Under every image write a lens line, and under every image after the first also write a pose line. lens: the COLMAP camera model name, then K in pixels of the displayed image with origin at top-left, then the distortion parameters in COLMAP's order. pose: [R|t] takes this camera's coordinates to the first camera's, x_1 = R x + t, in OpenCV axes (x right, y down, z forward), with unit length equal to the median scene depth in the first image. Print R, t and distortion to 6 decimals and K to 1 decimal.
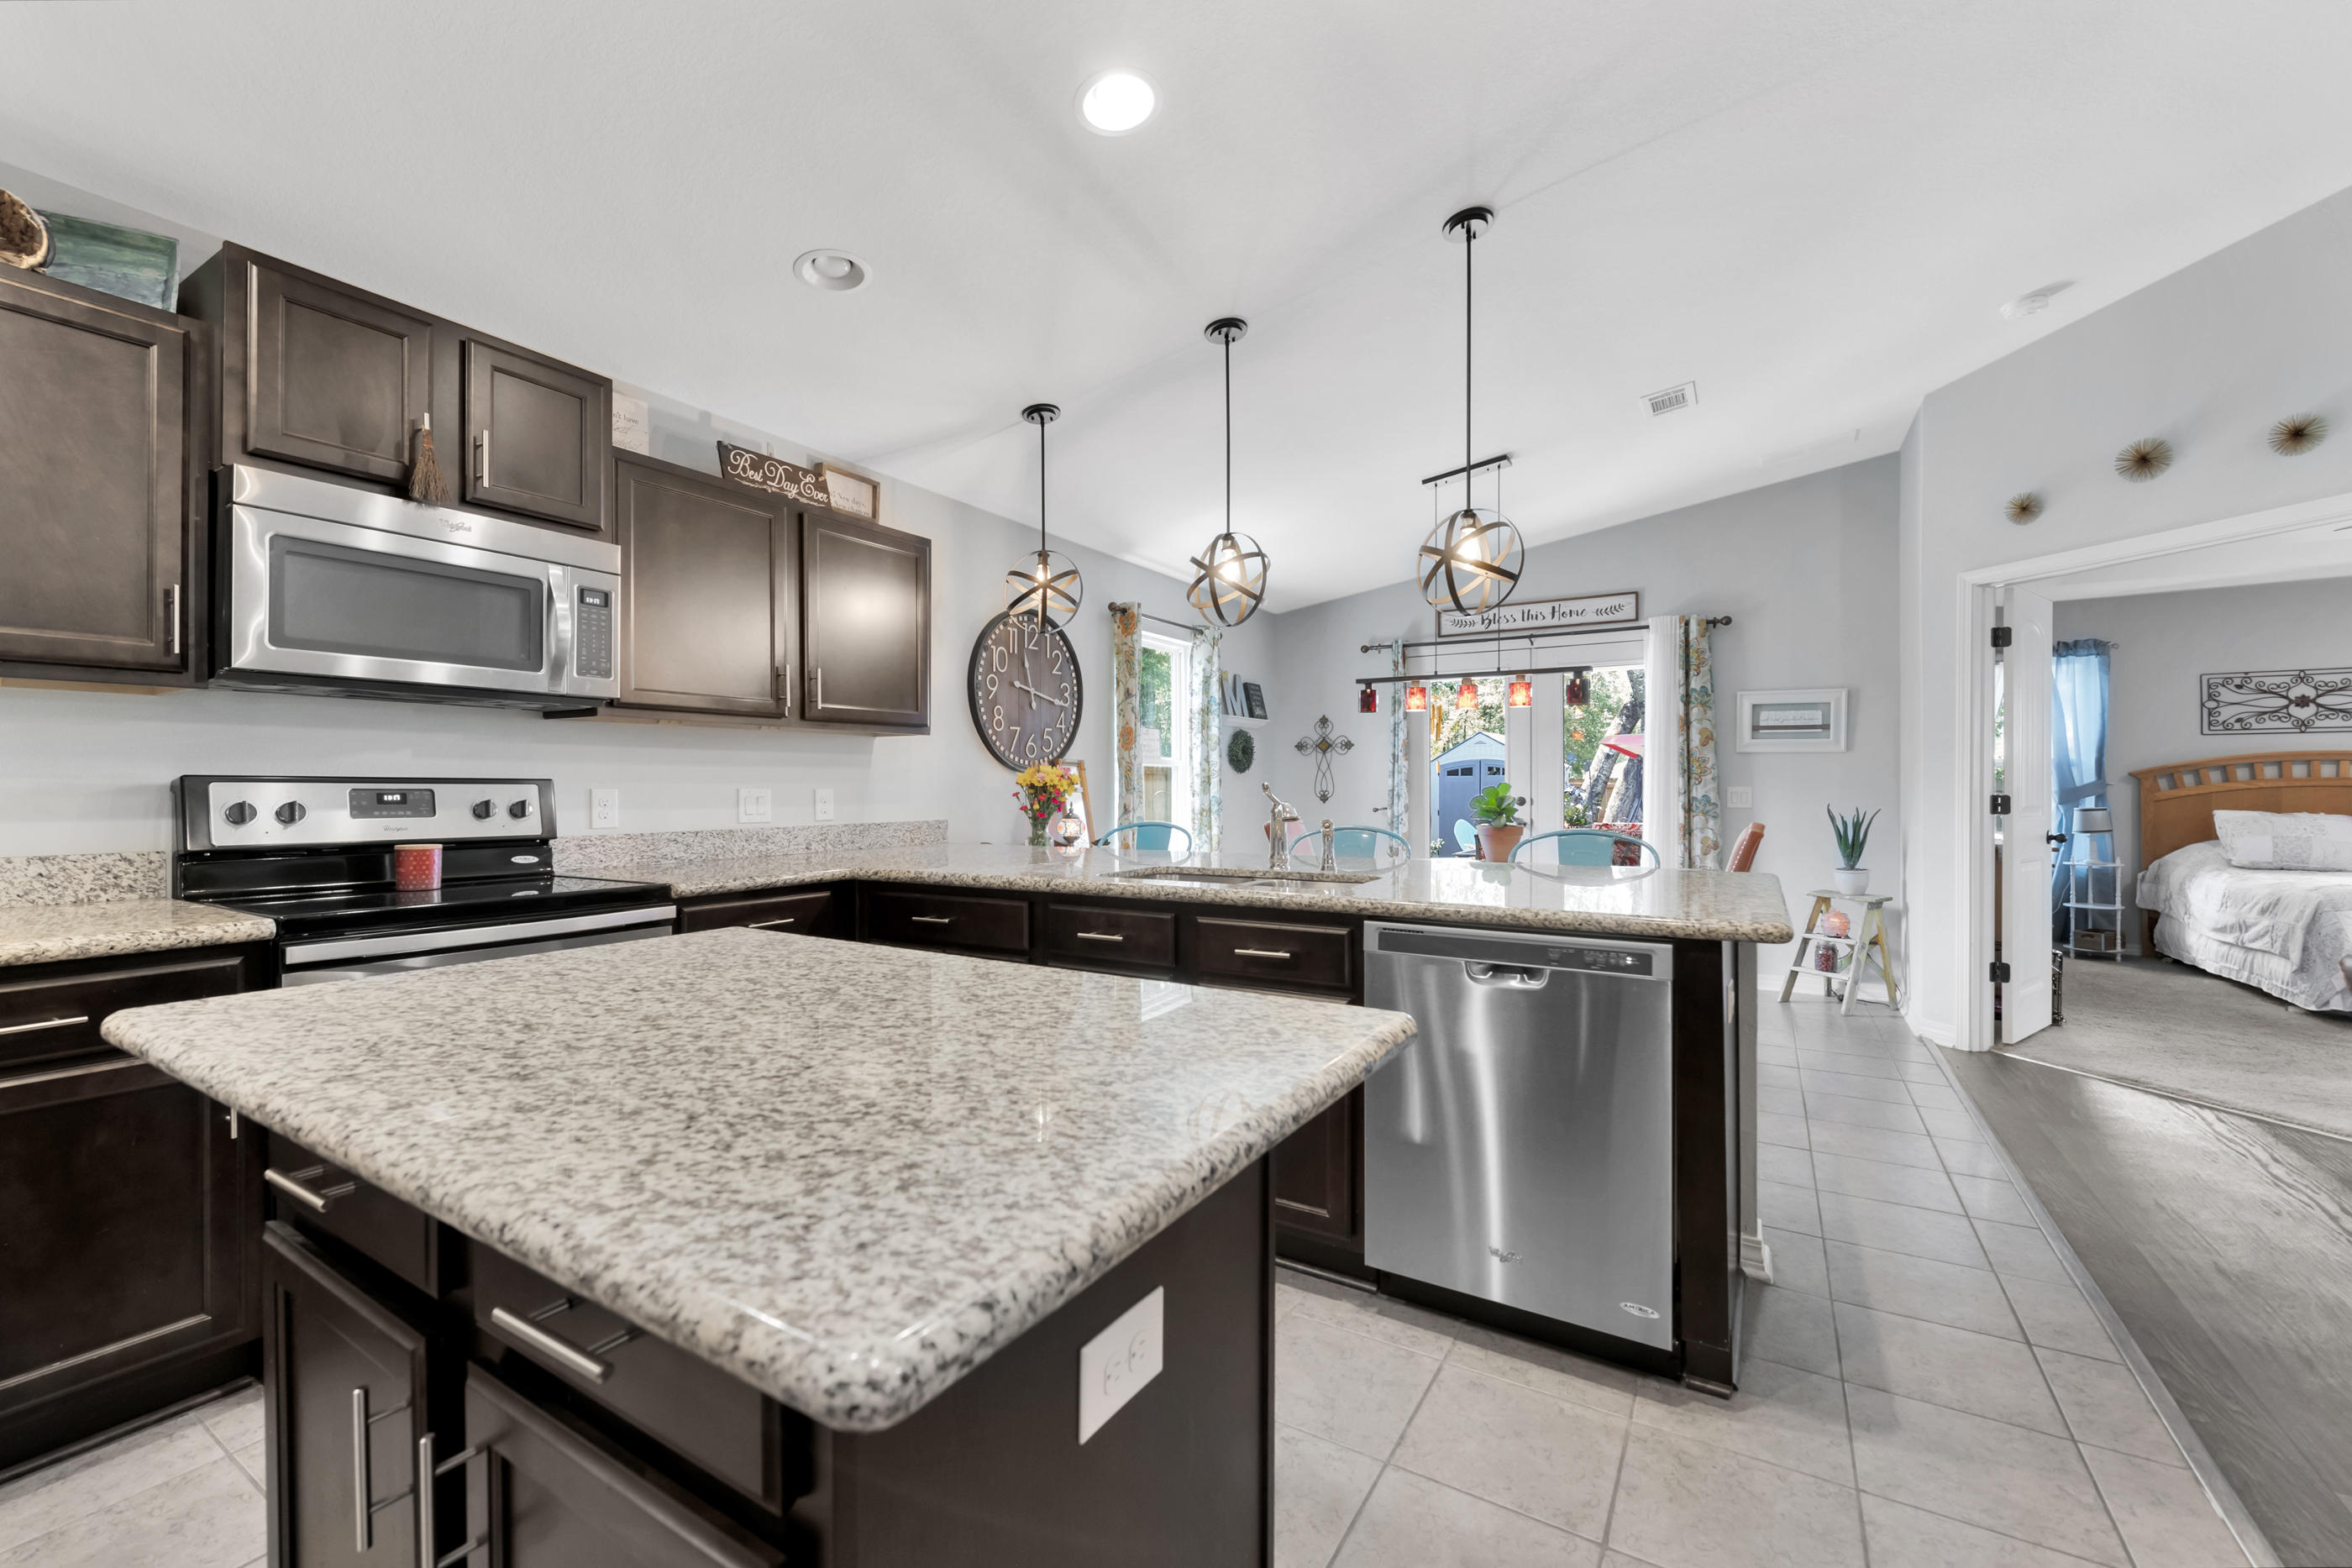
lens RADIAL K [[911.9, 0, 1210.8], [0, 911.9, 785.6], [0, 0, 1]] dist [-0.001669, -0.000805]
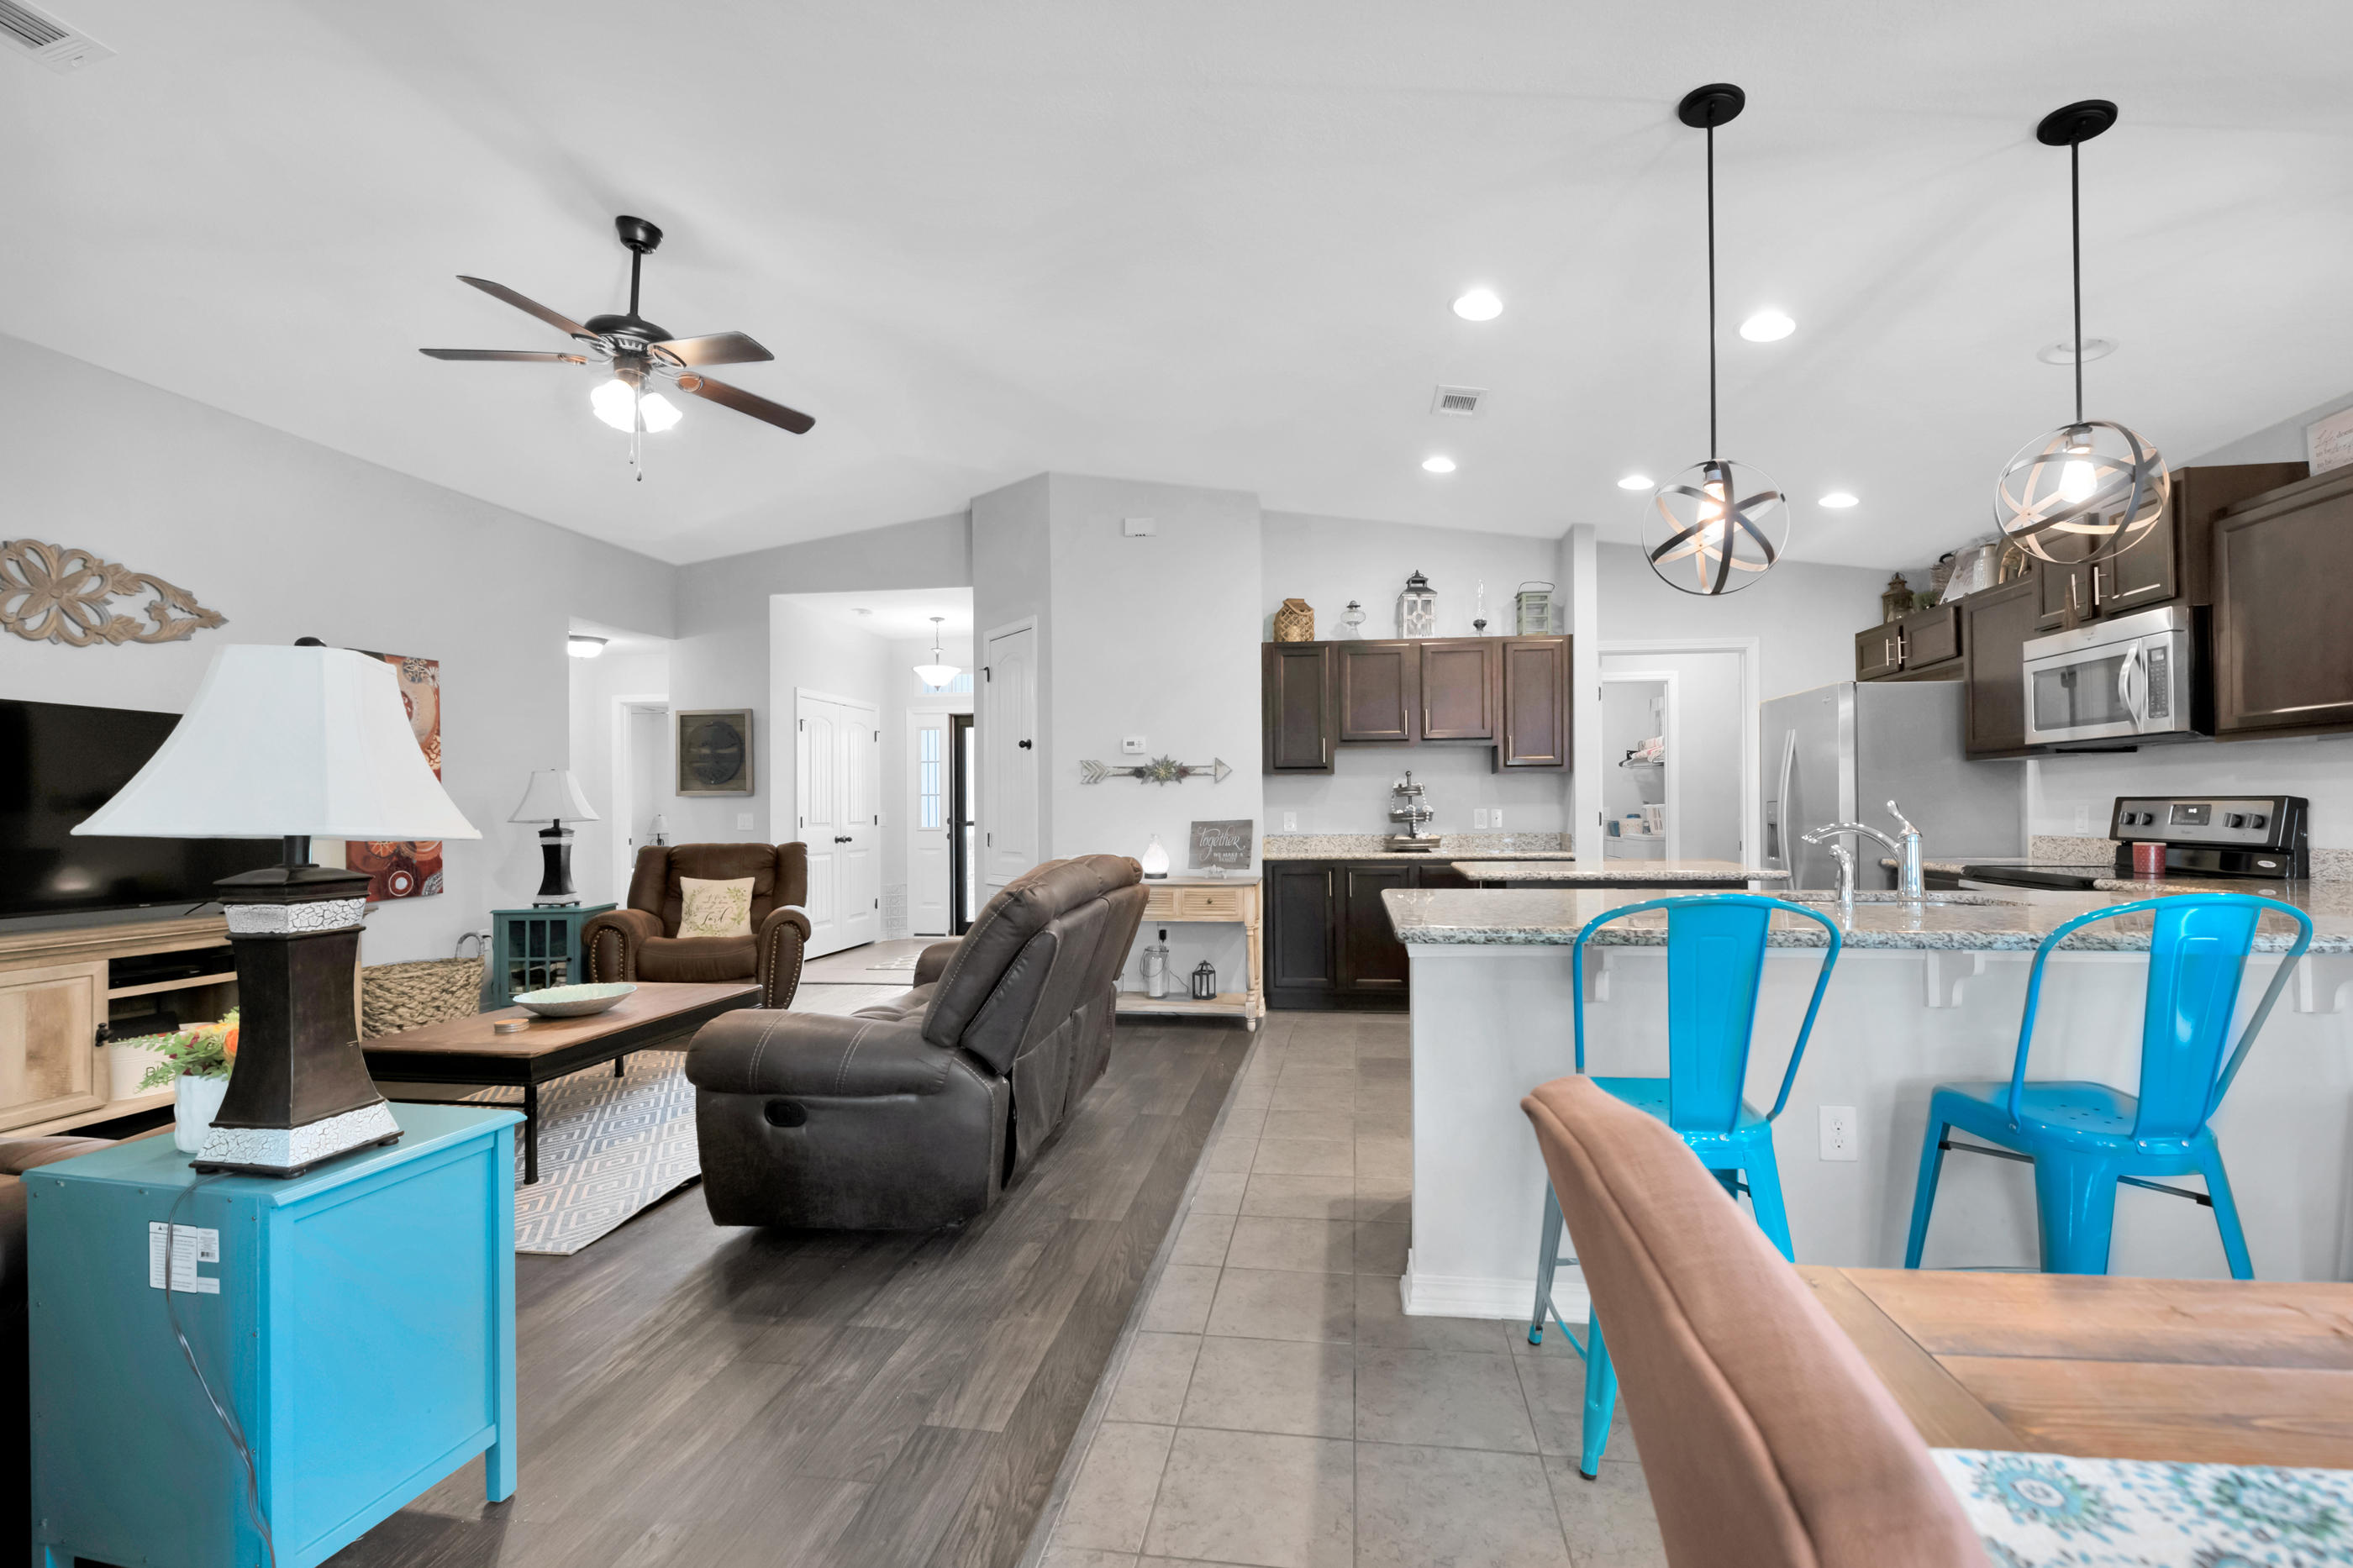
lens RADIAL K [[1014.2, 0, 1160.2], [0, 1014.2, 797.5], [0, 0, 1]] dist [-0.033643, 0.000551]
pose [[-0.941273, 0.002367, -0.337638, 0.504550], [0.007193, 0.999889, -0.013043, 0.000291], [0.337570, -0.014705, -0.941186, 0.833932]]
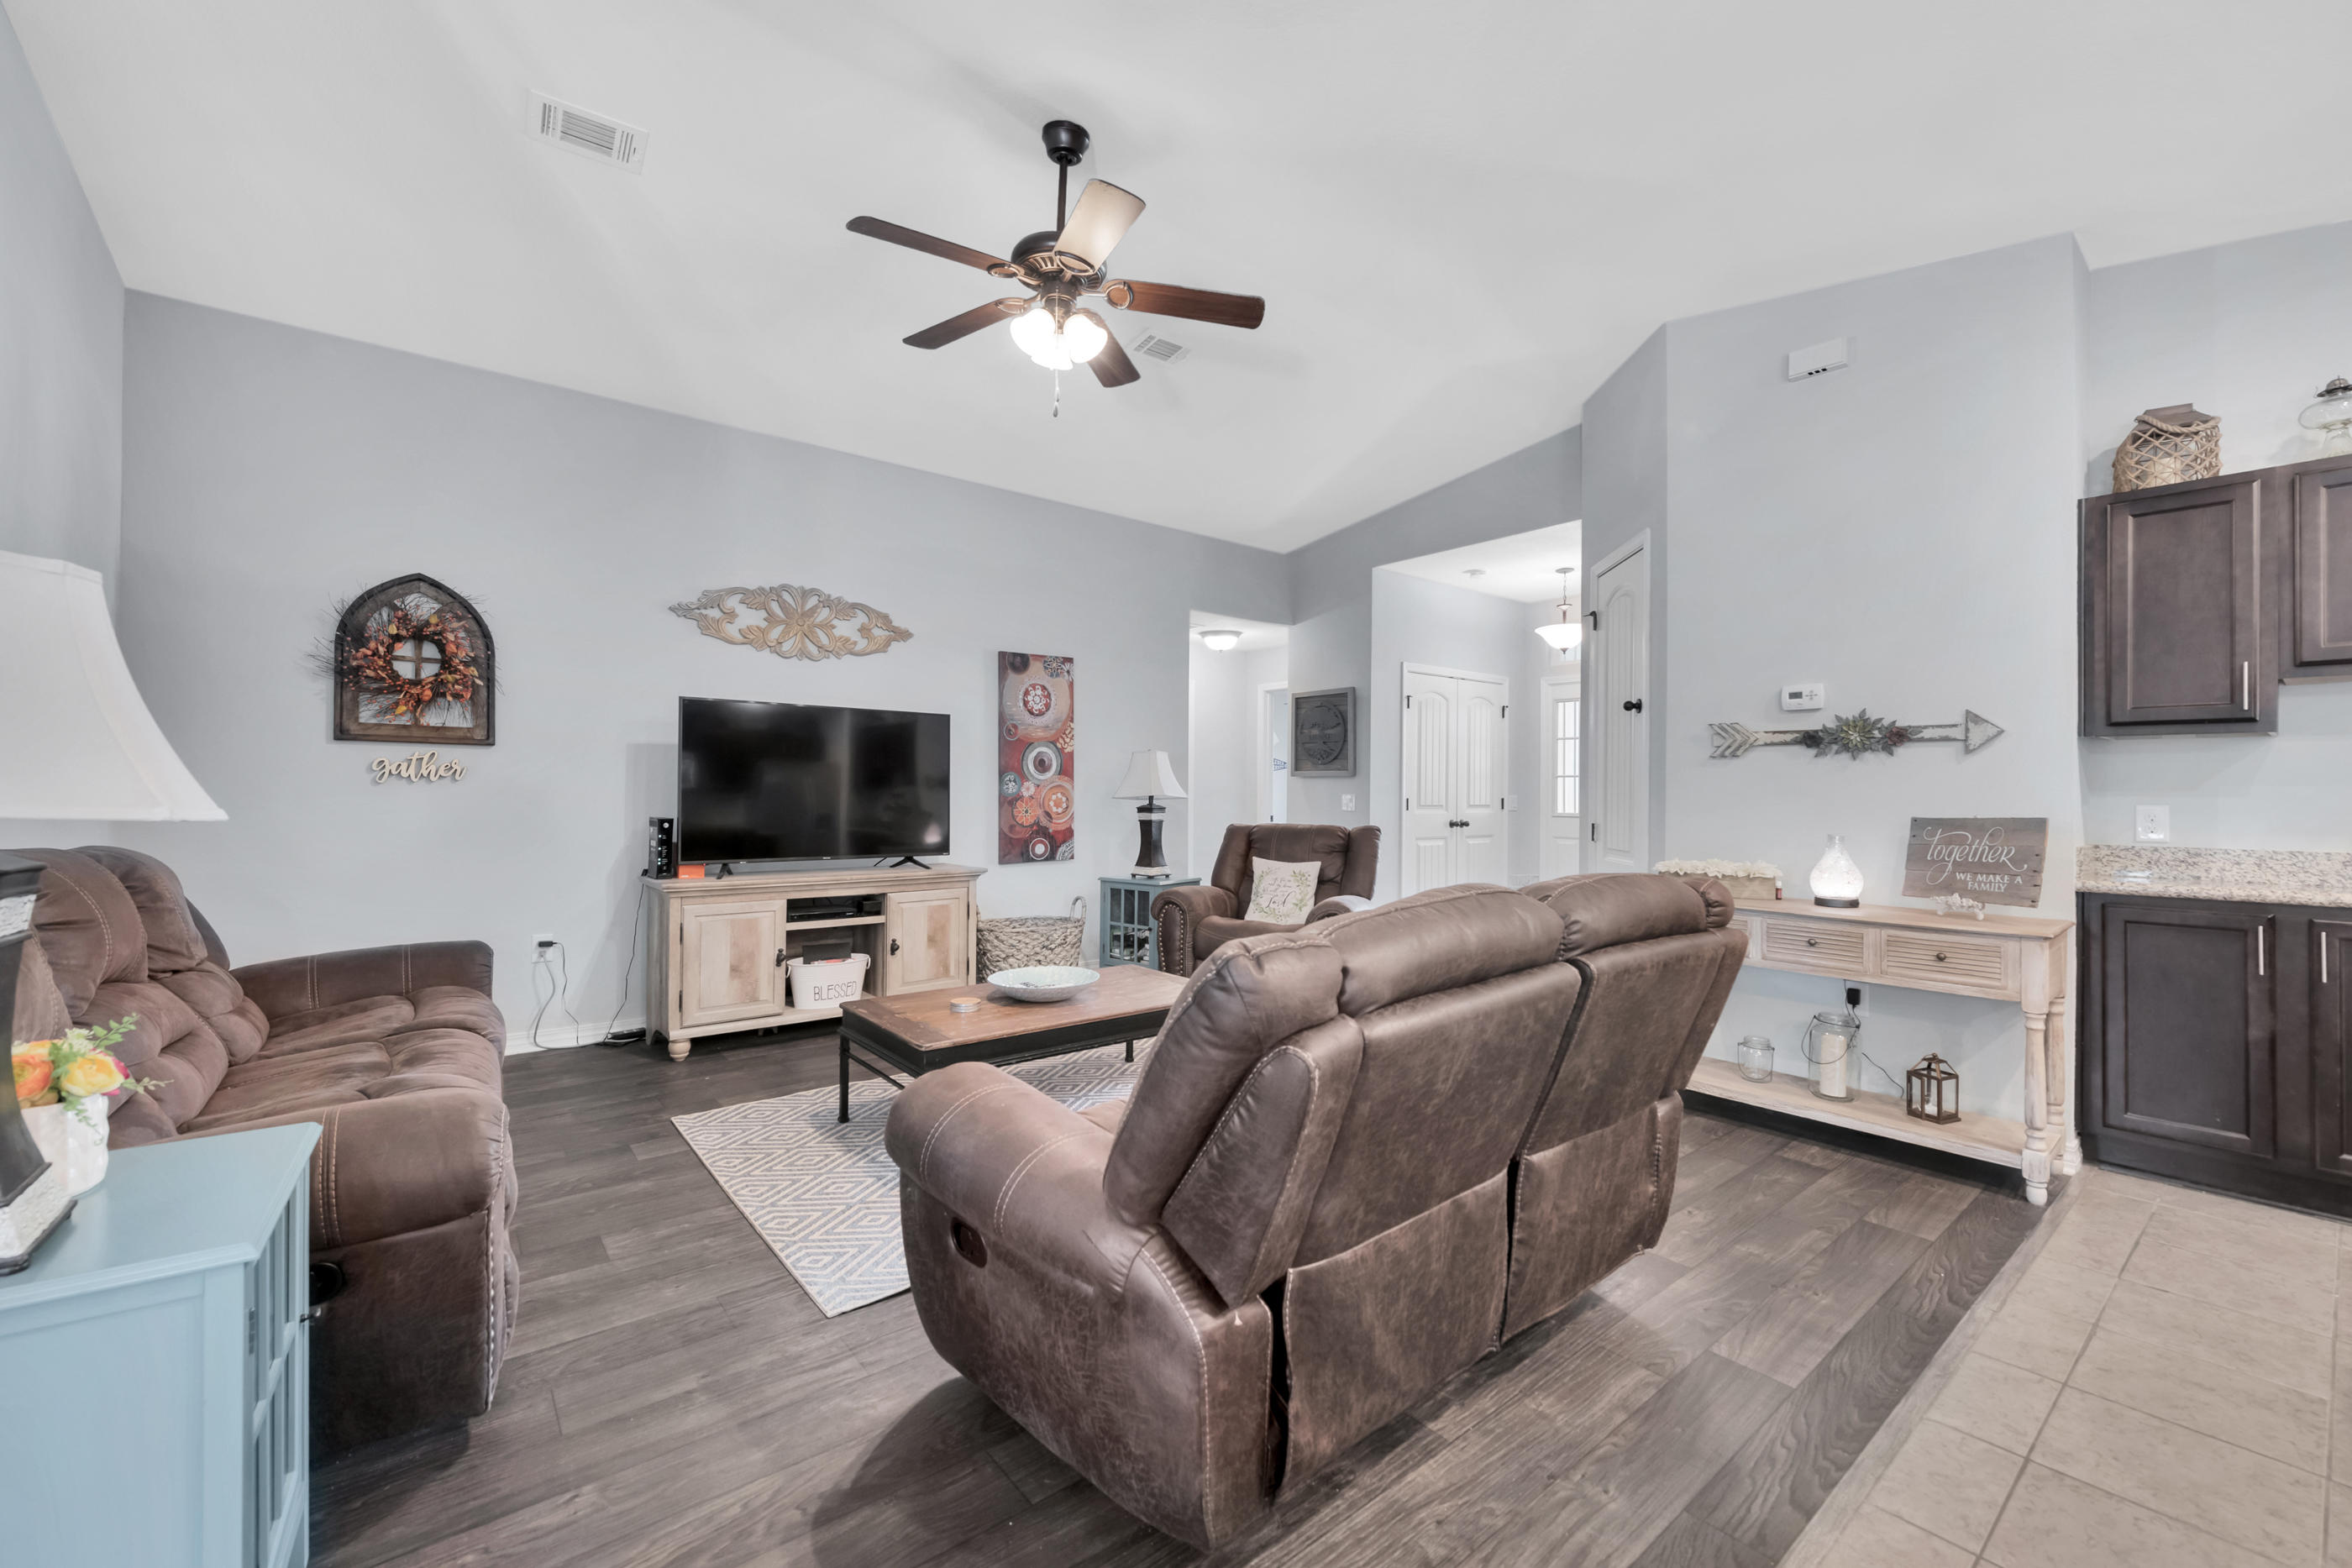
lens RADIAL K [[898.2, 0, 1173.2], [0, 898.2, 784.3], [0, 0, 1]] dist [-0.001163, -0.004413]
pose [[-0.926167, -0.004931, 0.377082, 0.323290], [-0.009135, 0.999914, -0.009362, 0.000413], [-0.377003, -0.012115, -0.926133, 0.526724]]
